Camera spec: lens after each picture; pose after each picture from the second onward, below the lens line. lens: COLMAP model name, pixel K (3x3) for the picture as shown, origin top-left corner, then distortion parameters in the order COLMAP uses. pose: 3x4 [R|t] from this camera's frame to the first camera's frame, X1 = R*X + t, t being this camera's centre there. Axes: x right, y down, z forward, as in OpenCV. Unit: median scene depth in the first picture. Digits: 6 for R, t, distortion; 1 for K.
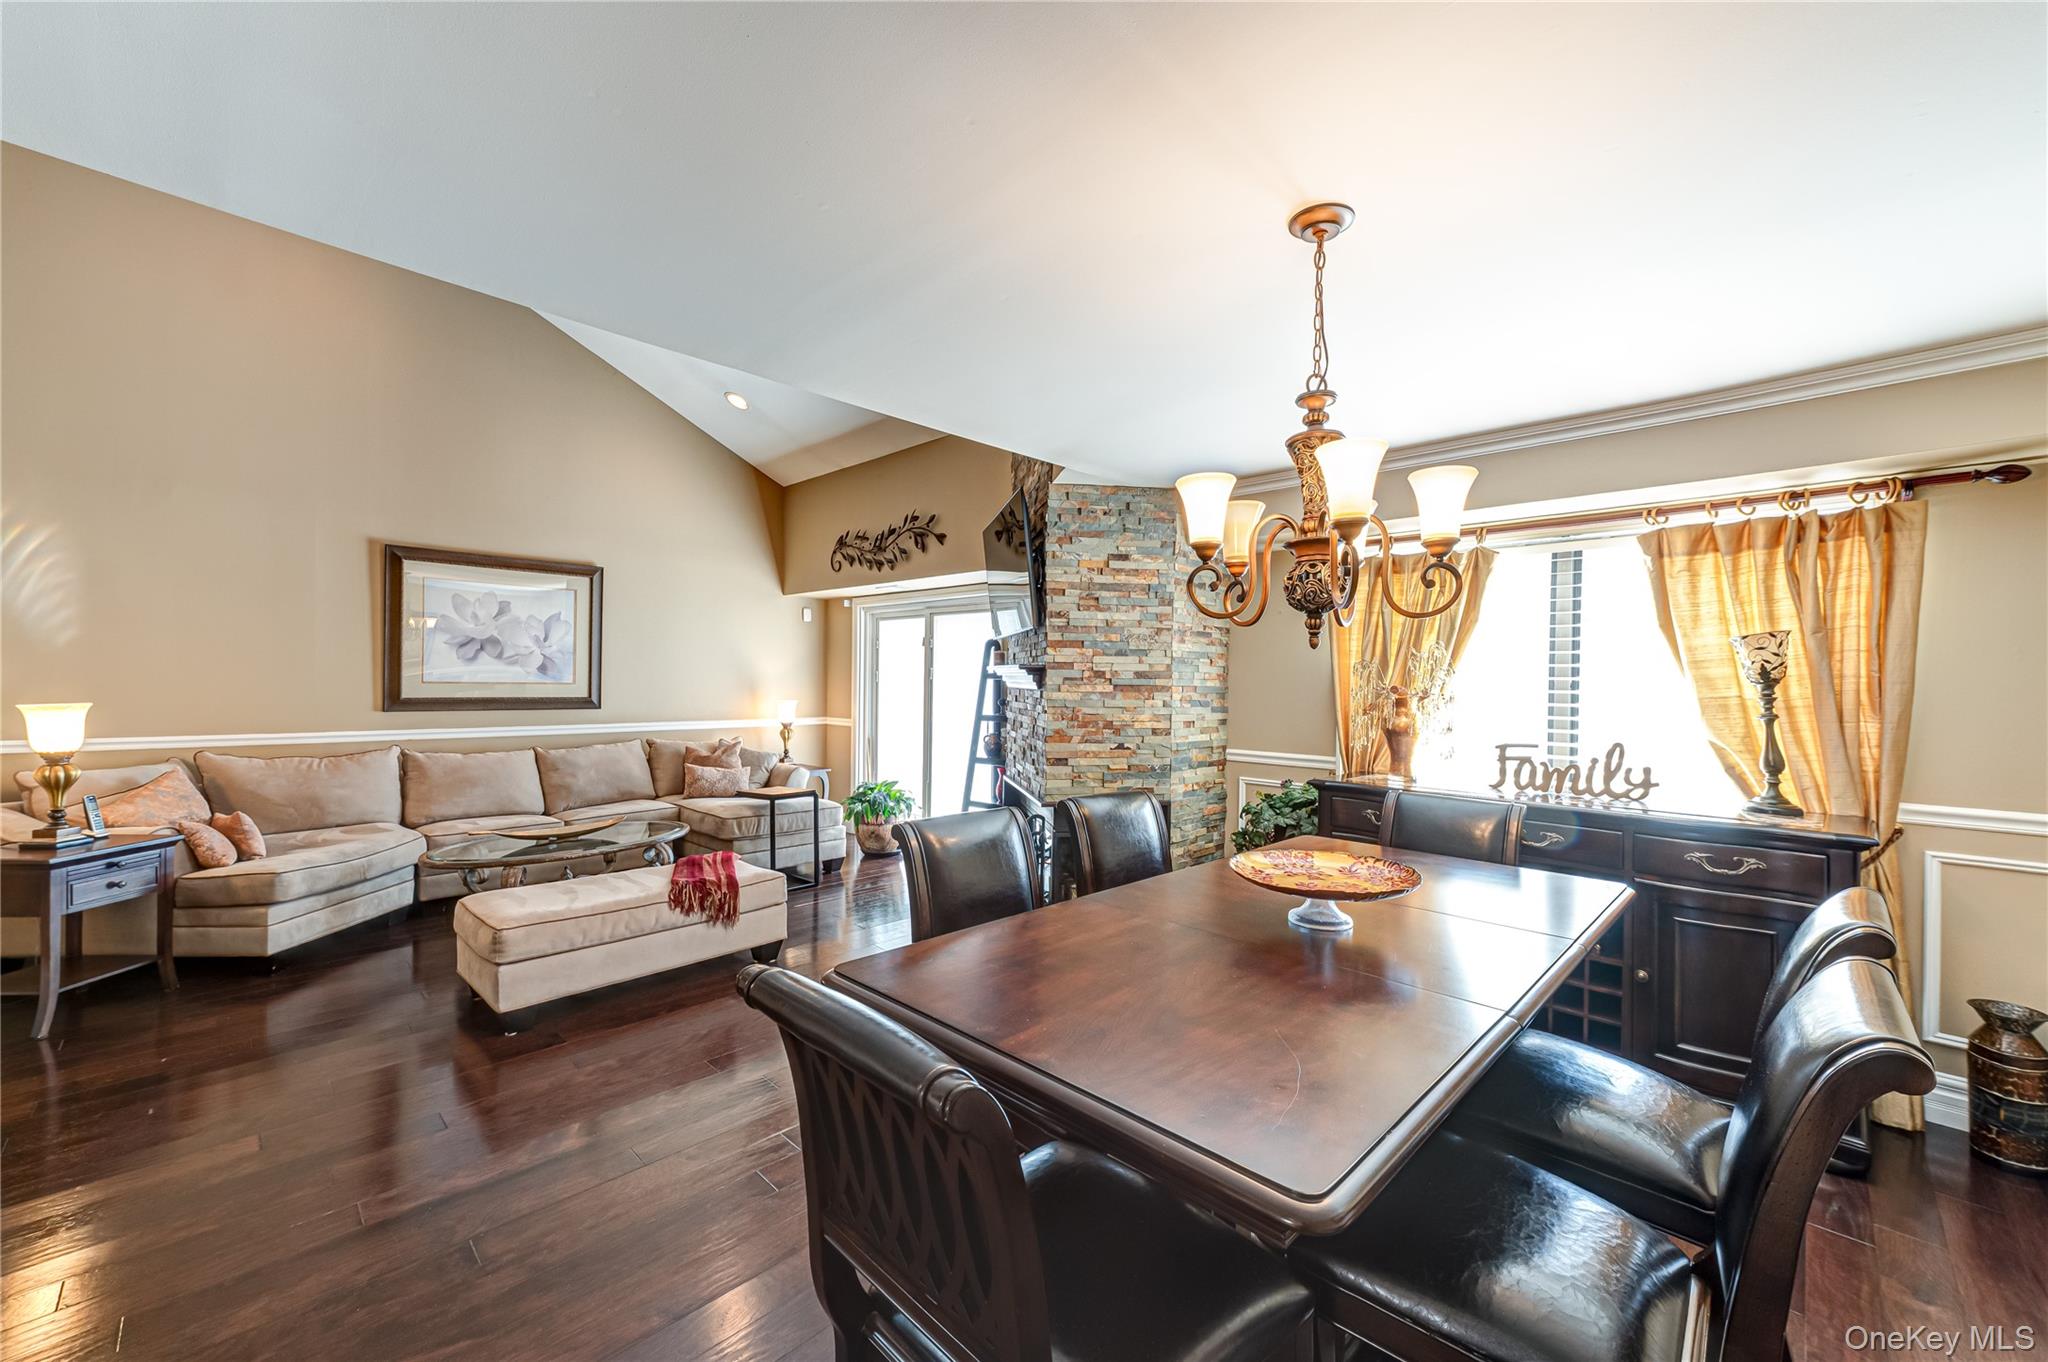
lens RADIAL K [[795.4, 0, 1031.6], [0, 795.4, 688.4], [0, 0, 1]] dist [0.016909, -0.000163]
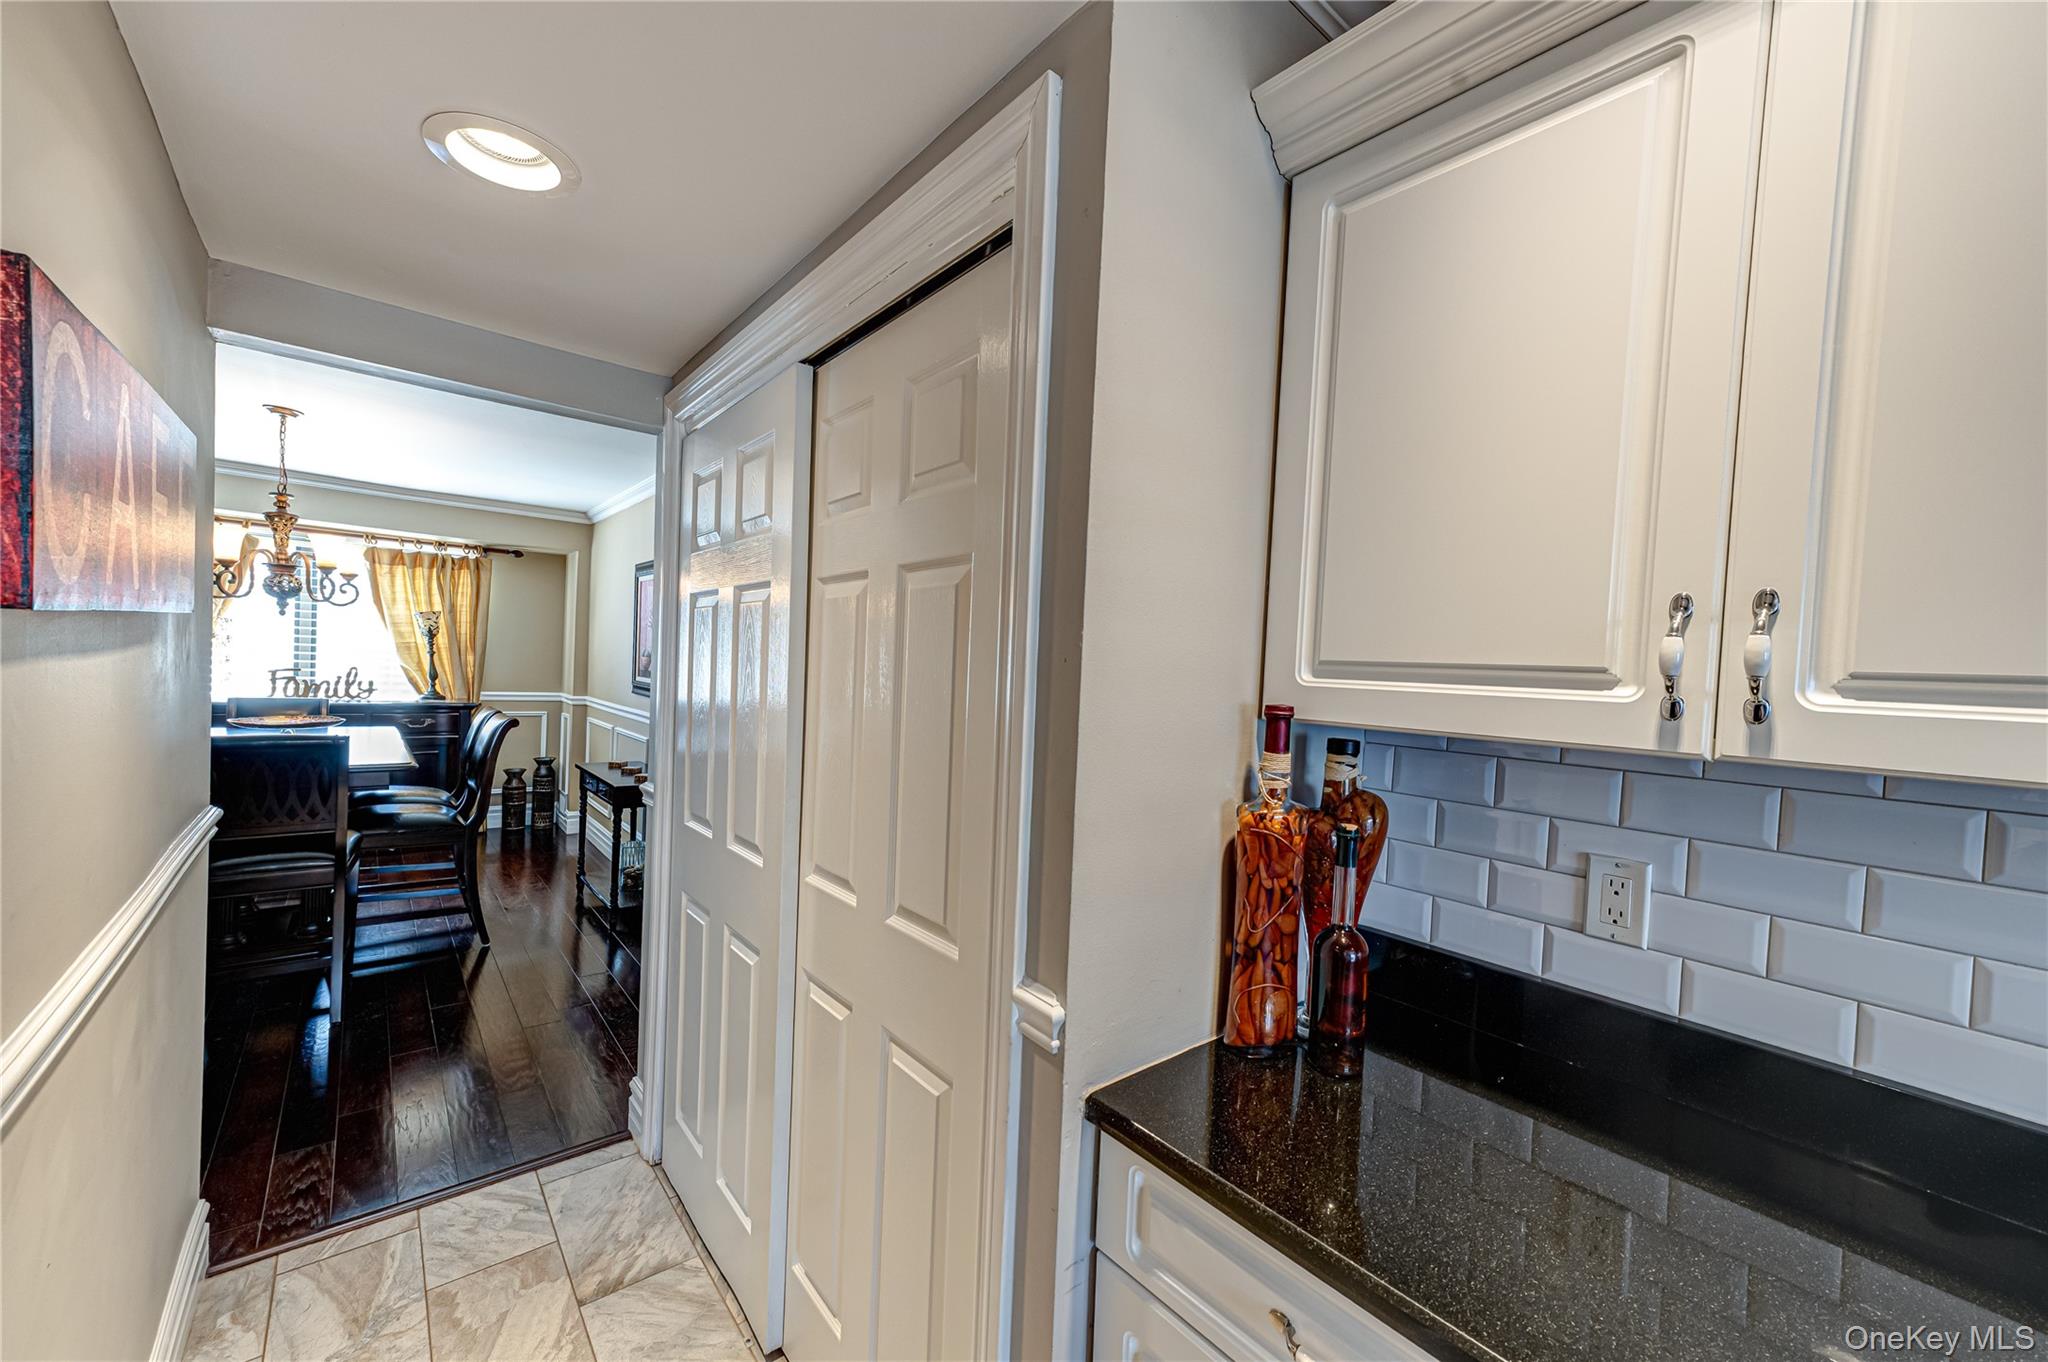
lens RADIAL K [[795.4, 0, 1016.3], [0, 795.4, 690.9], [0, 0, 1]] dist [0.016909, -0.000163]
pose [[0.119811, -0.036153, 0.992138, -0.869833], [-0.035322, 0.998549, 0.040652, -0.003073], [-0.992168, -0.039915, 0.118360, -0.669214]]
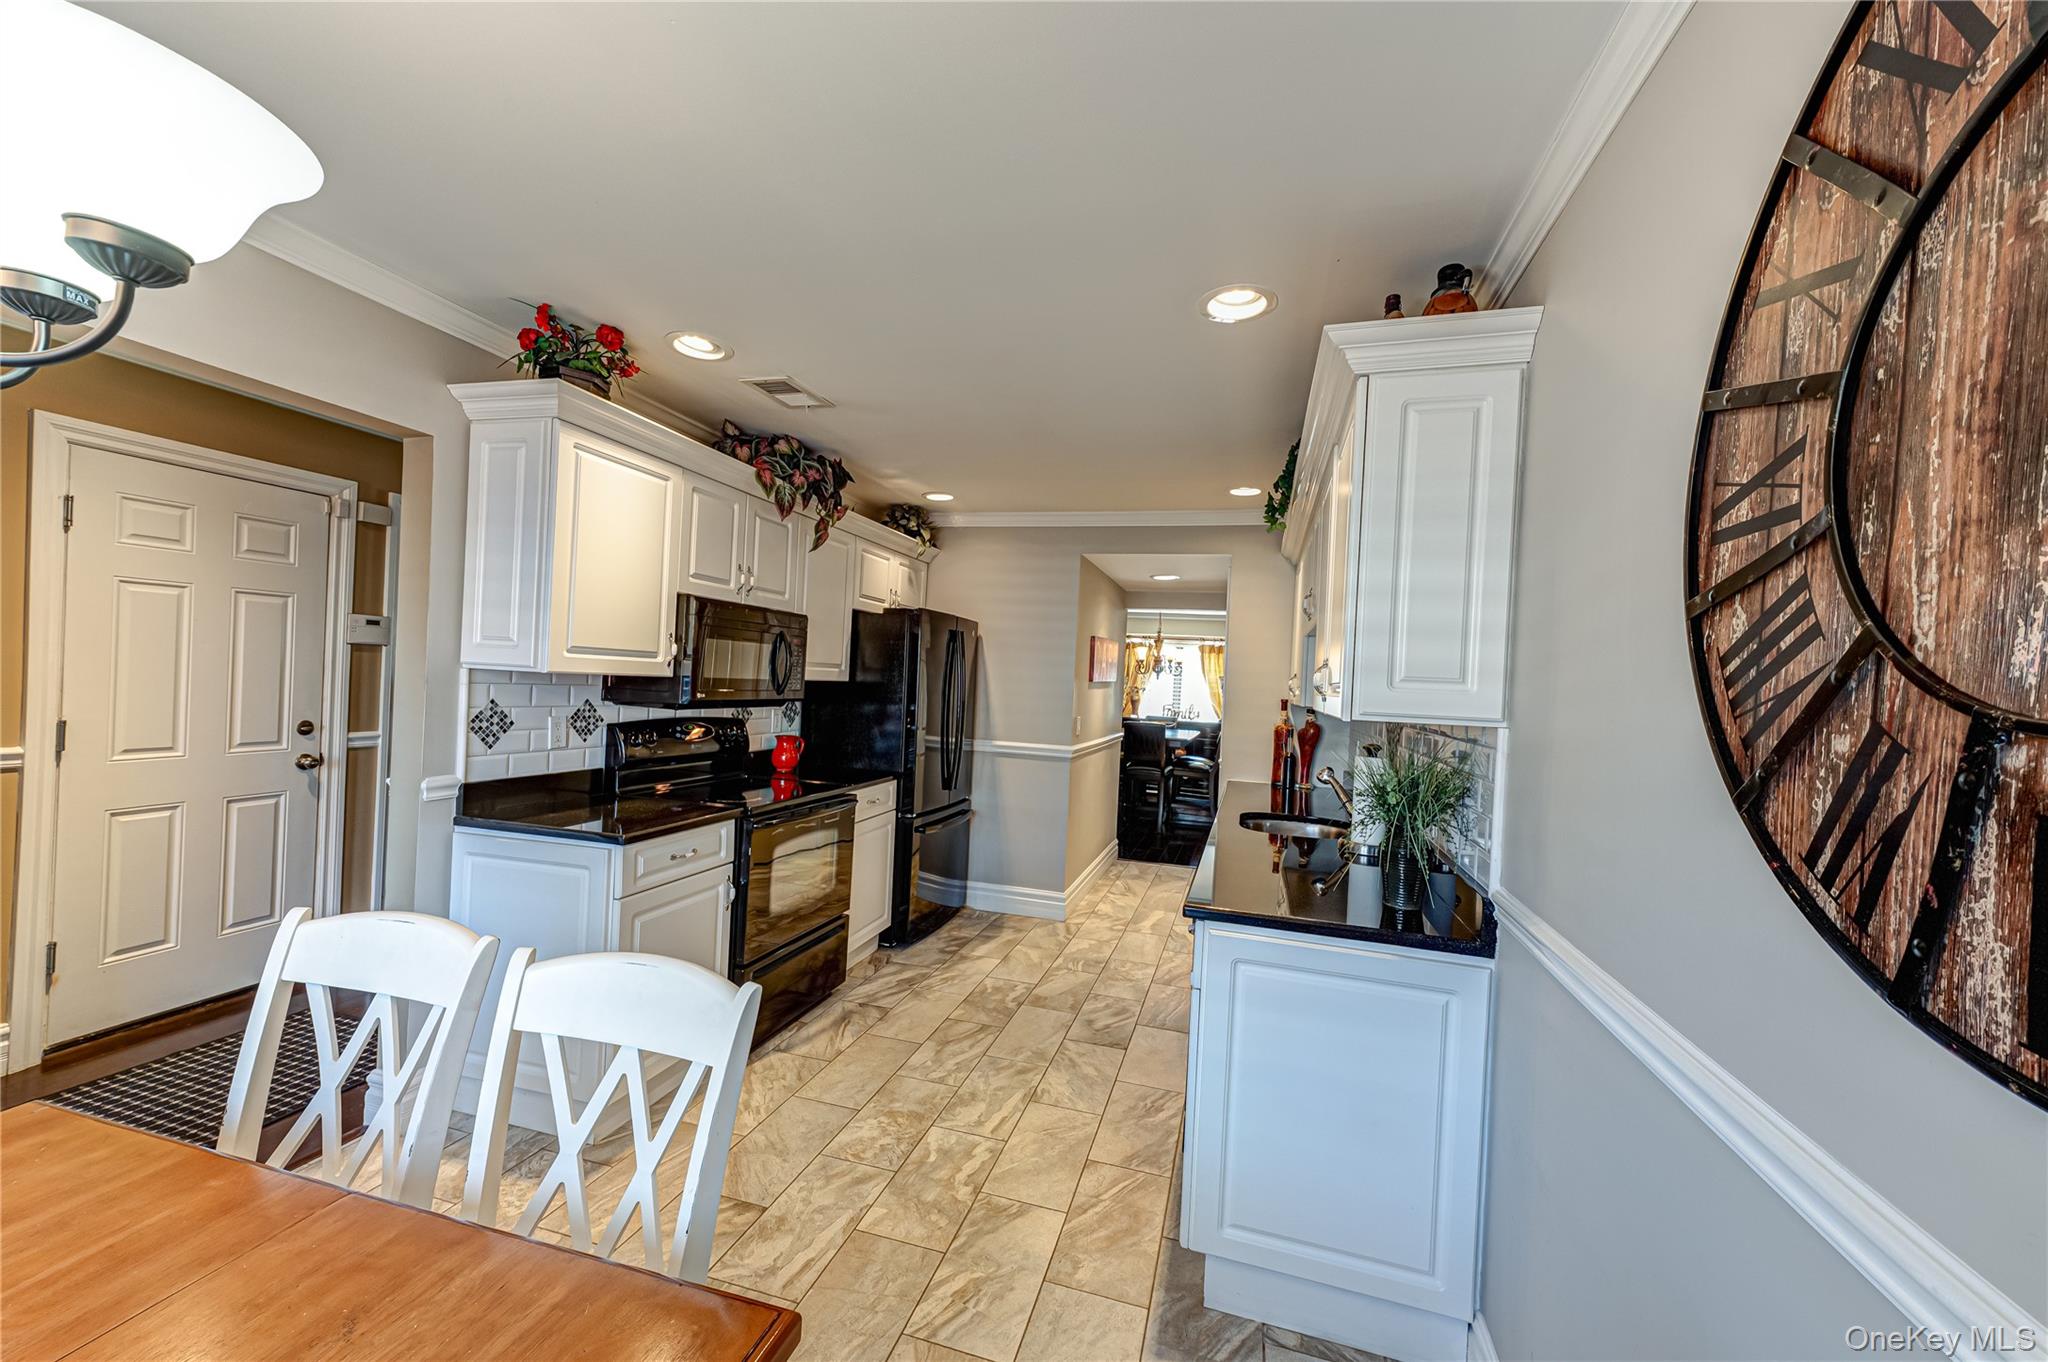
lens RADIAL K [[795.4, 0, 1032.1], [0, 795.4, 688.7], [0, 0, 1]] dist [0.016909, -0.000163]
pose [[0.882413, 0.026749, 0.469715, -1.621705], [-0.033280, 0.999430, 0.005604, 0.003171], [-0.469297, -0.020577, 0.882800, -1.857498]]
